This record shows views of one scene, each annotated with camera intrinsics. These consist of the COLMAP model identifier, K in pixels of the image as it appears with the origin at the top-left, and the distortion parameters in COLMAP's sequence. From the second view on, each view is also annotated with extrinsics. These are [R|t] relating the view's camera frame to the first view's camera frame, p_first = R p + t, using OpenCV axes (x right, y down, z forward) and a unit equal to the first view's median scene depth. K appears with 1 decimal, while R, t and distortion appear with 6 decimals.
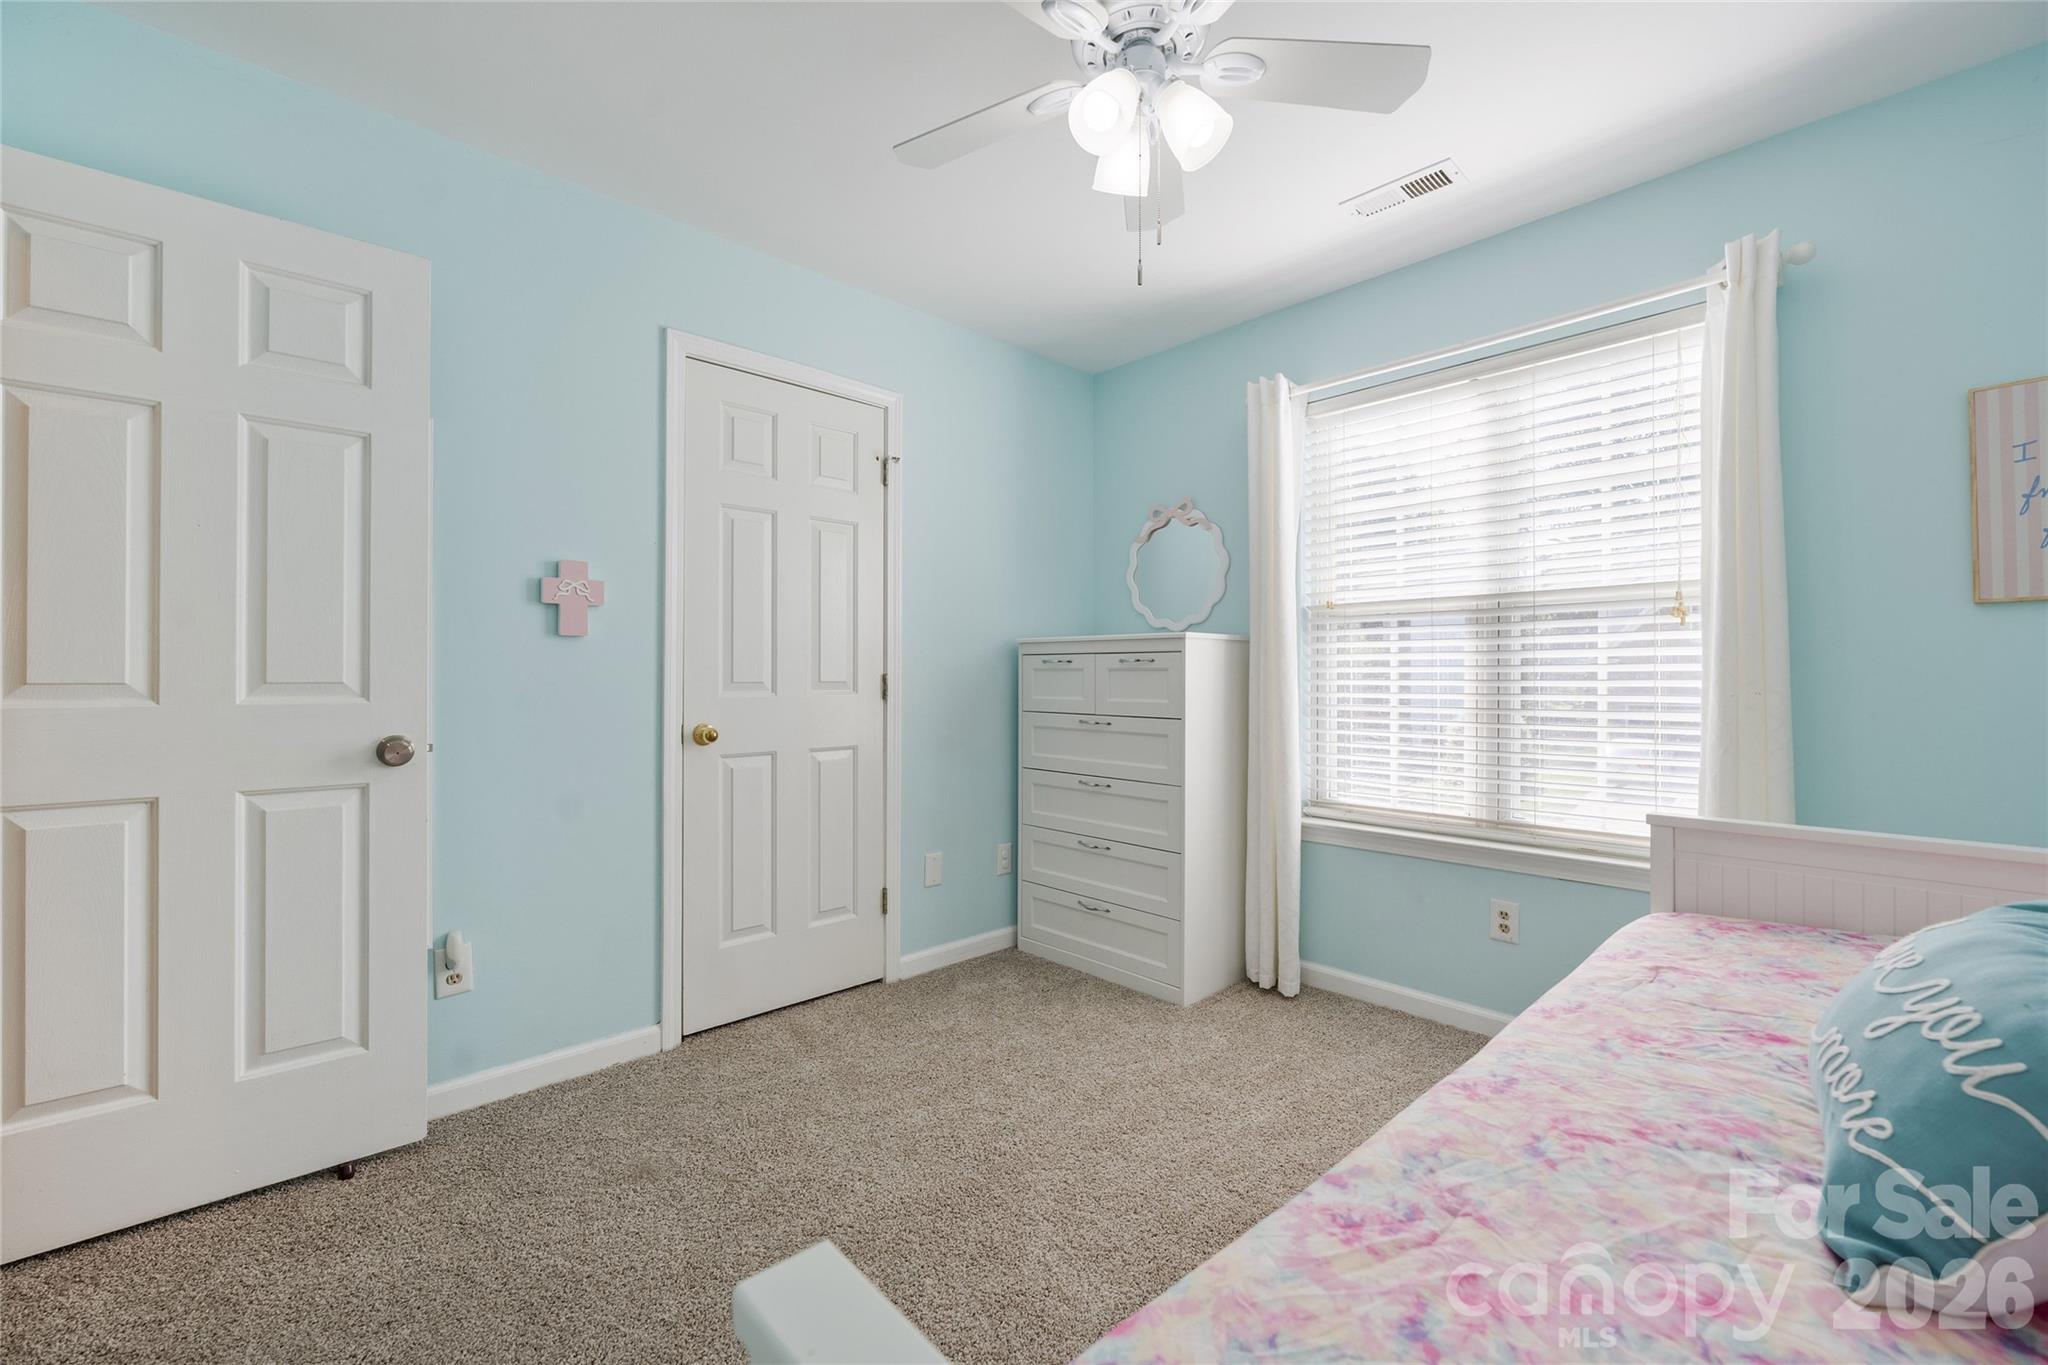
lens RADIAL K [[831.5, 0, 1023.8], [0, 831.5, 675.5], [0, 0, 1]] dist [-0.009379, 0.002043]
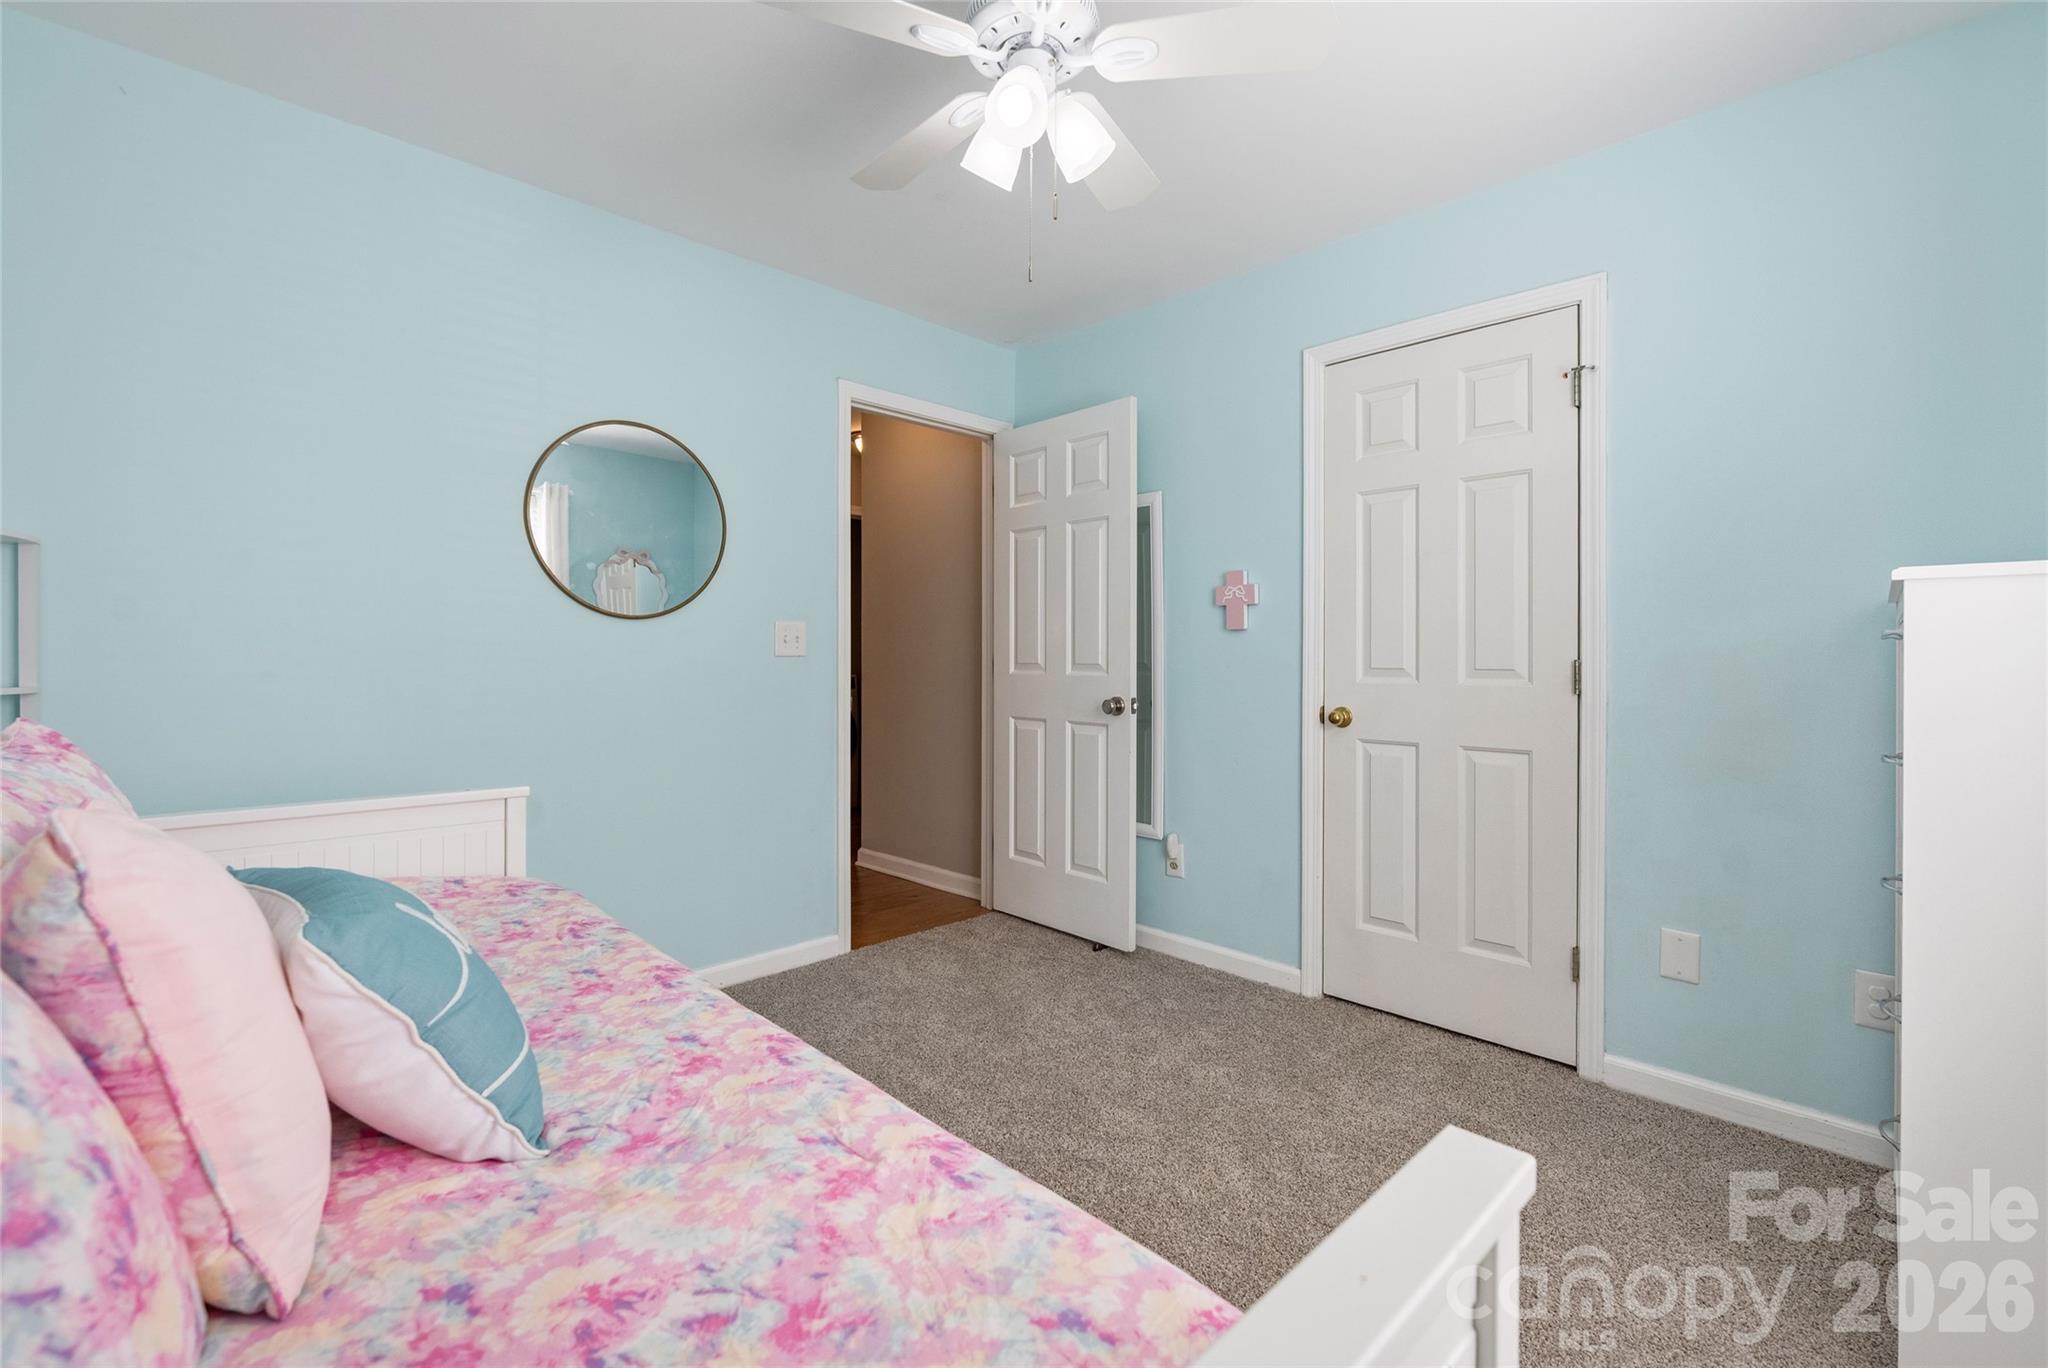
lens RADIAL K [[887.5, 0, 1017.0], [0, 887.5, 672.6], [0, 0, 1]] dist [0.001872, -0.000112]
pose [[0.013905, 0.014013, -0.999805, 1.229513], [-0.005315, 0.999889, 0.013940, 0.001975], [0.999889, 0.005120, 0.013978, 0.963410]]
